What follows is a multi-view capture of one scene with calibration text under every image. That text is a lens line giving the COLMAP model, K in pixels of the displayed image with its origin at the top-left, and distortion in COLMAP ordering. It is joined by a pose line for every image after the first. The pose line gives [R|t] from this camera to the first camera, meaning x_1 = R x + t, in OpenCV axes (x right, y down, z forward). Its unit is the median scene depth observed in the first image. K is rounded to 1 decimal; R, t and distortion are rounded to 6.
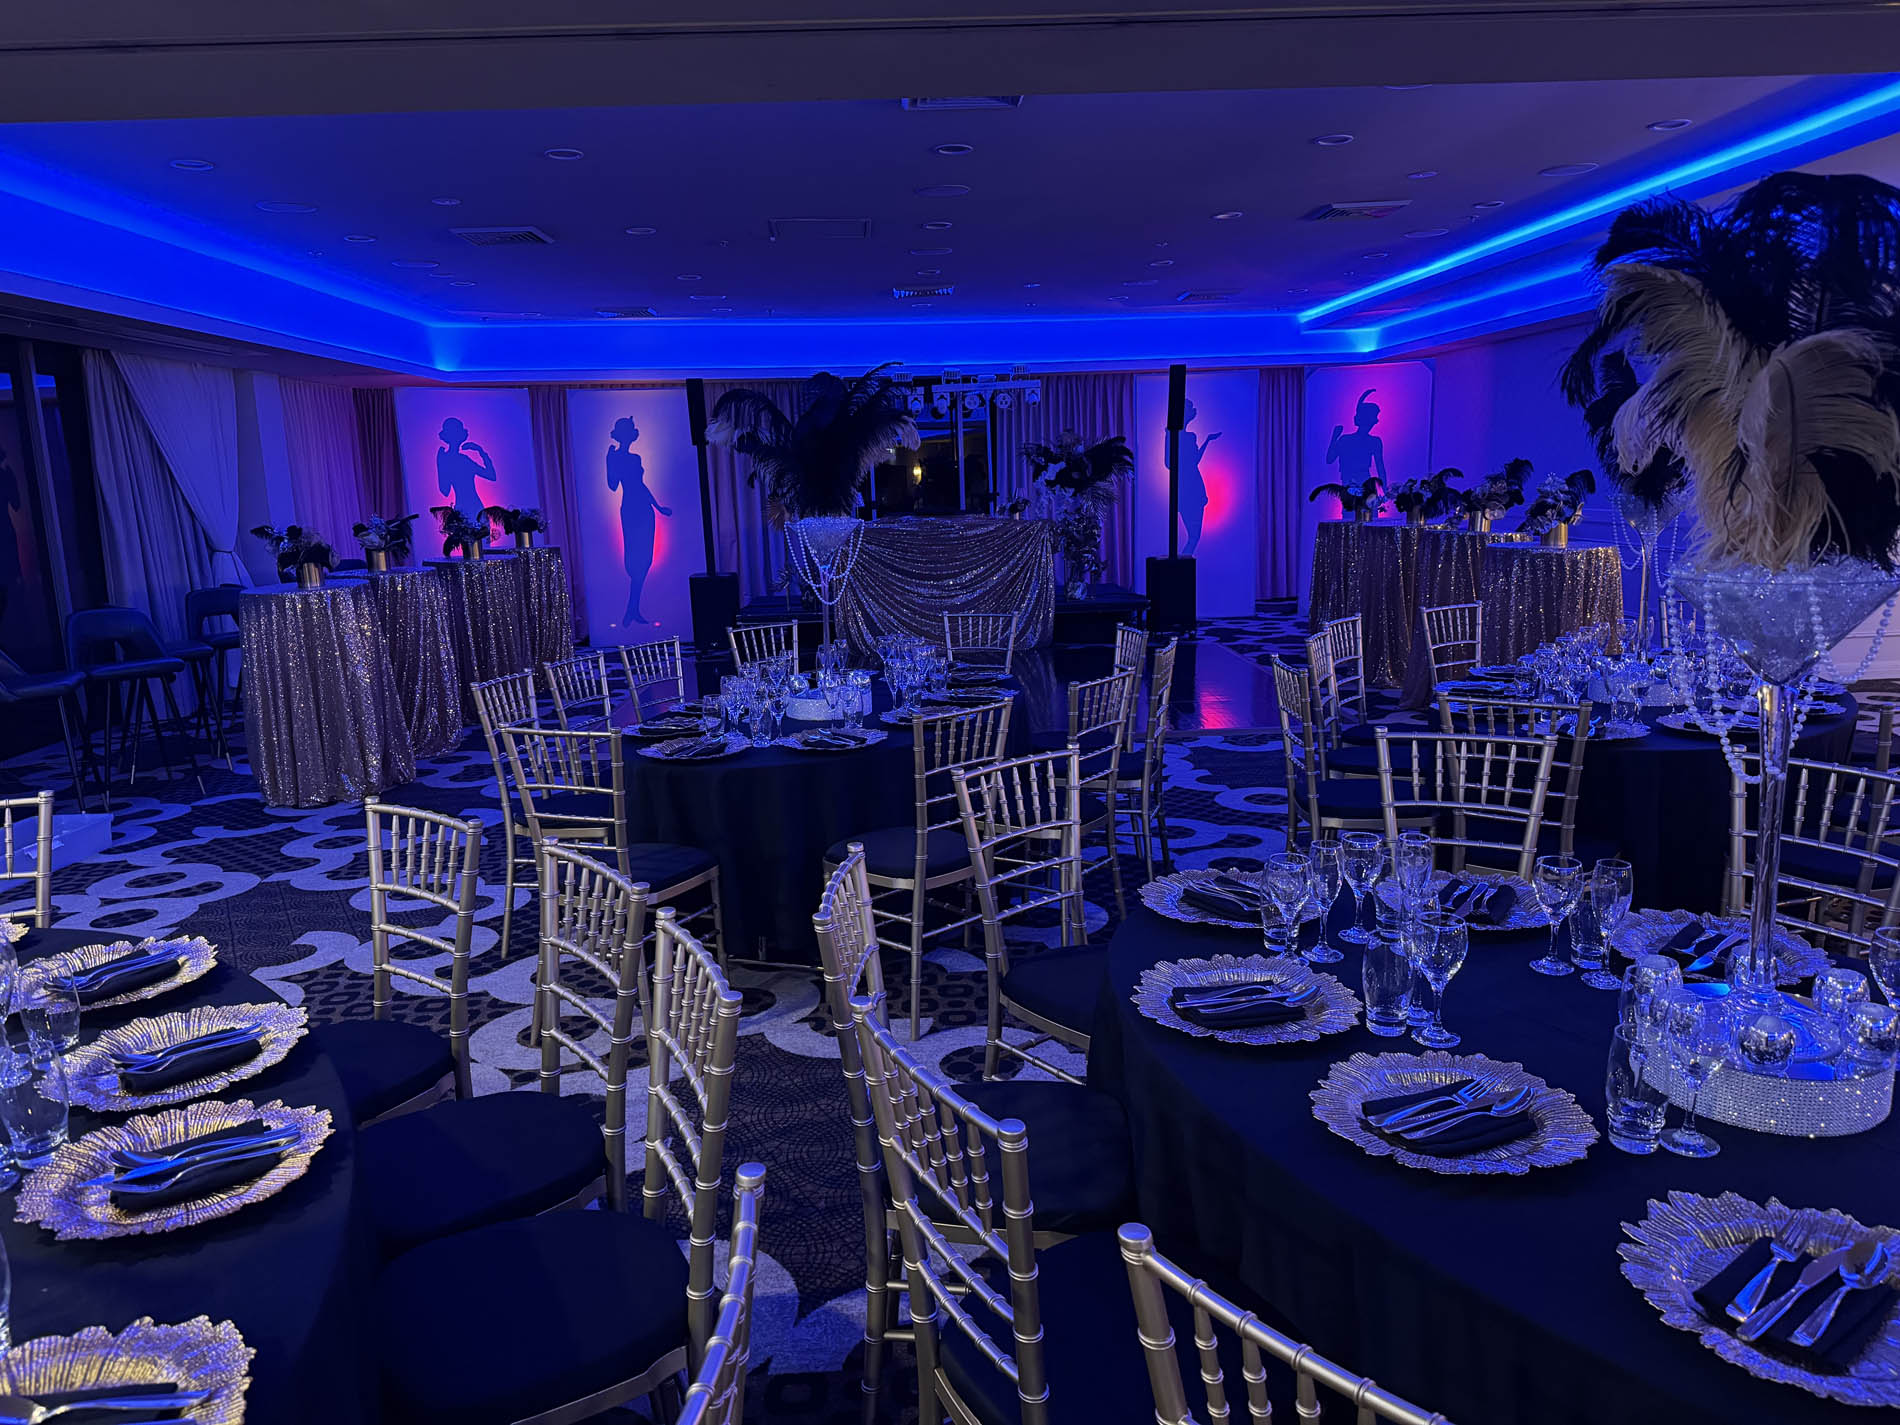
lens RADIAL K [[1410.8, 0, 950.0], [0, 1410.8, 712.5], [0, 0, 1]] dist [0.017886, -0.003189]
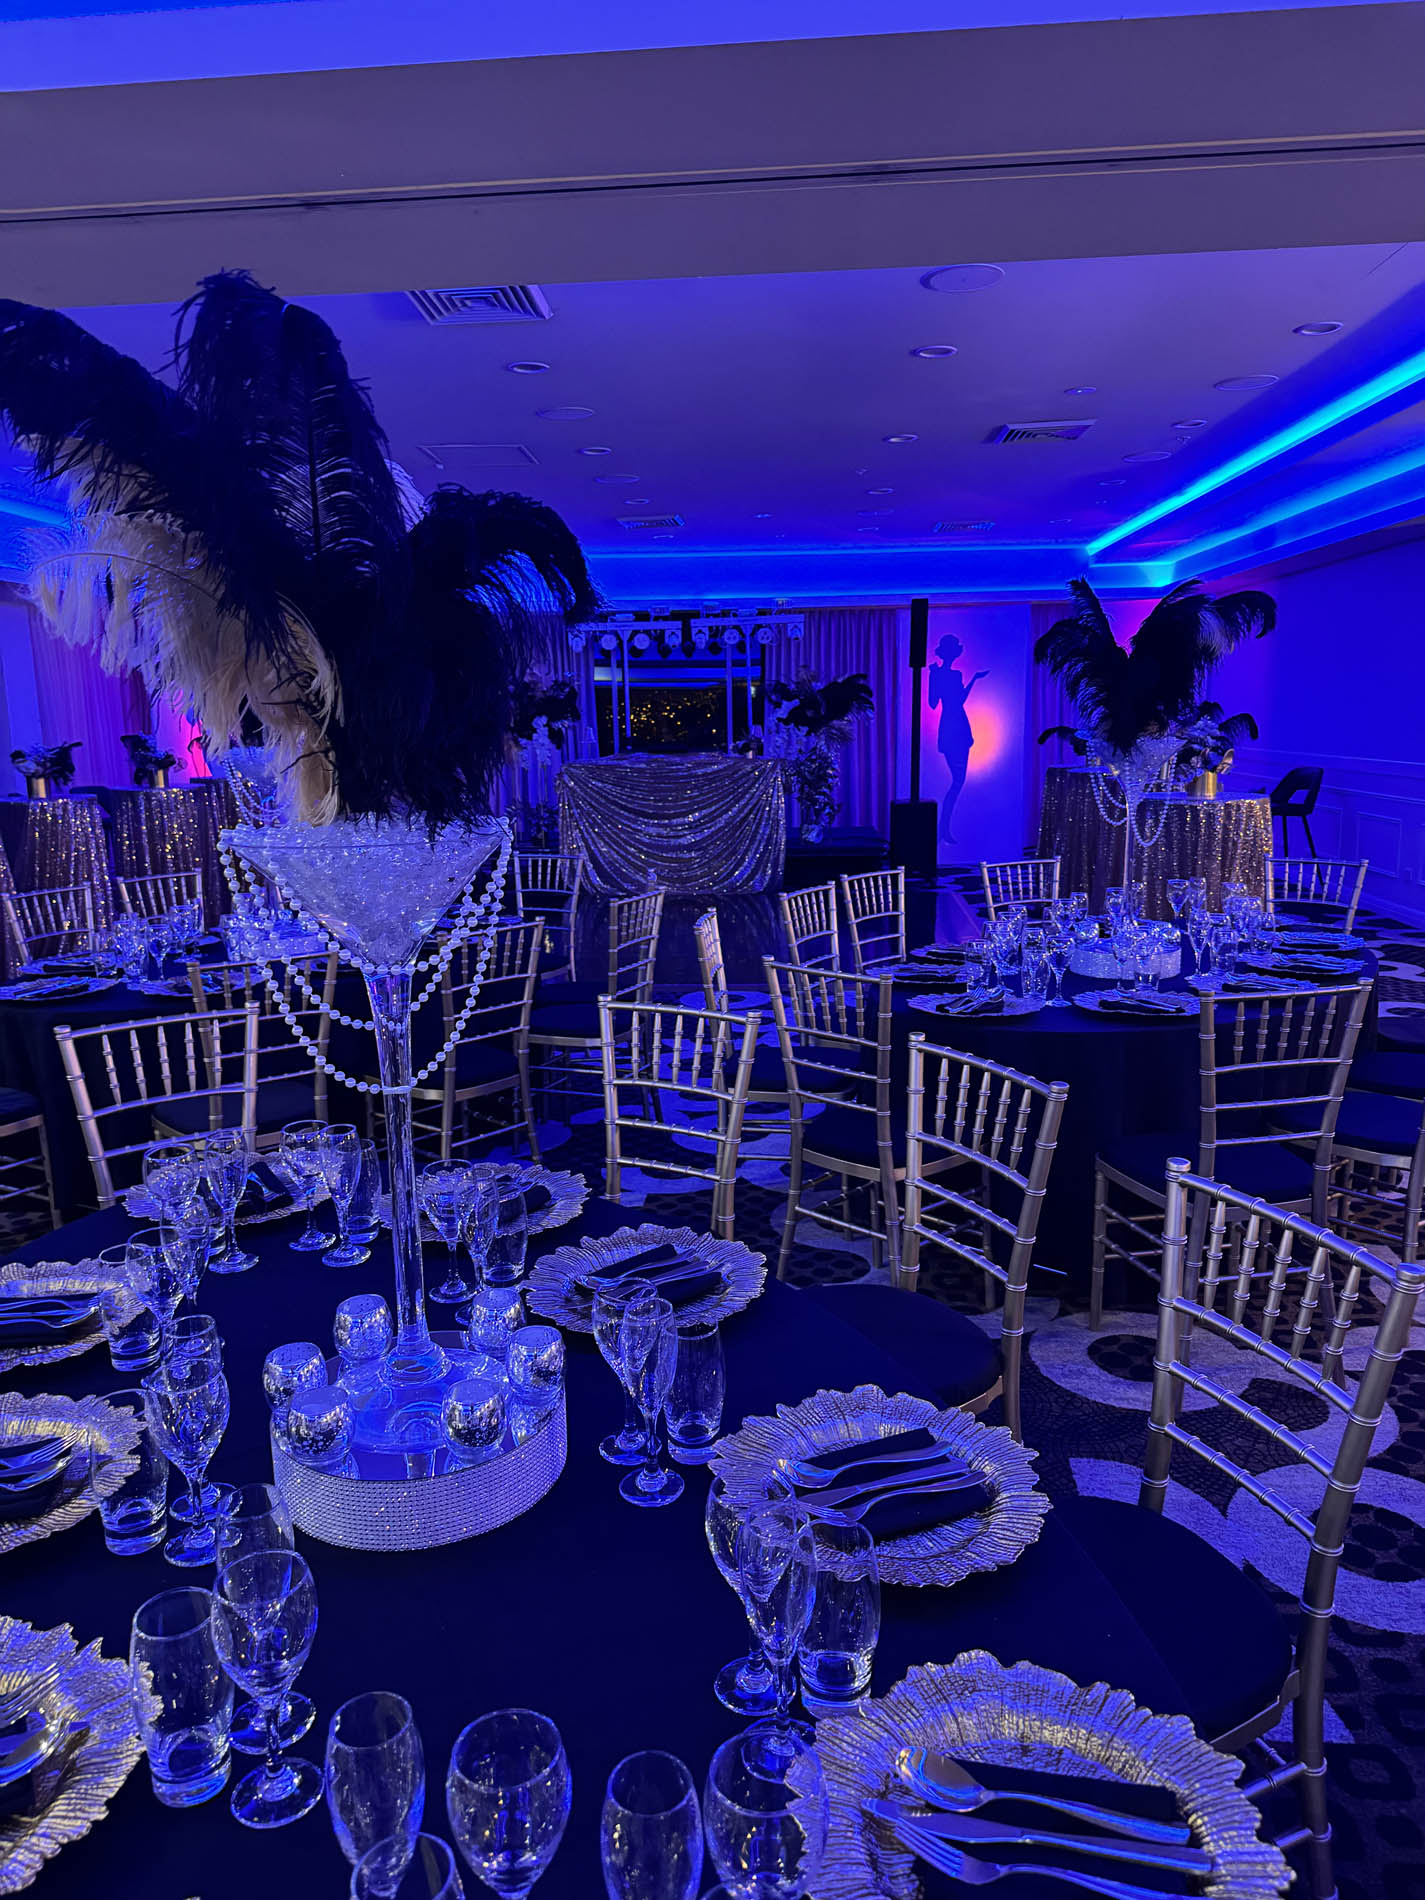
lens RADIAL K [[1410.8, 0, 712.5], [0, 1410.8, 950.0], [0, 0, 1]] dist [0.017886, -0.003189]
pose [[0.993074, 0.031925, -0.113074, 0.136123], [-0.031936, 0.999488, 0.001718, -0.006411], [0.113071, 0.001905, 0.993585, 0.036919]]
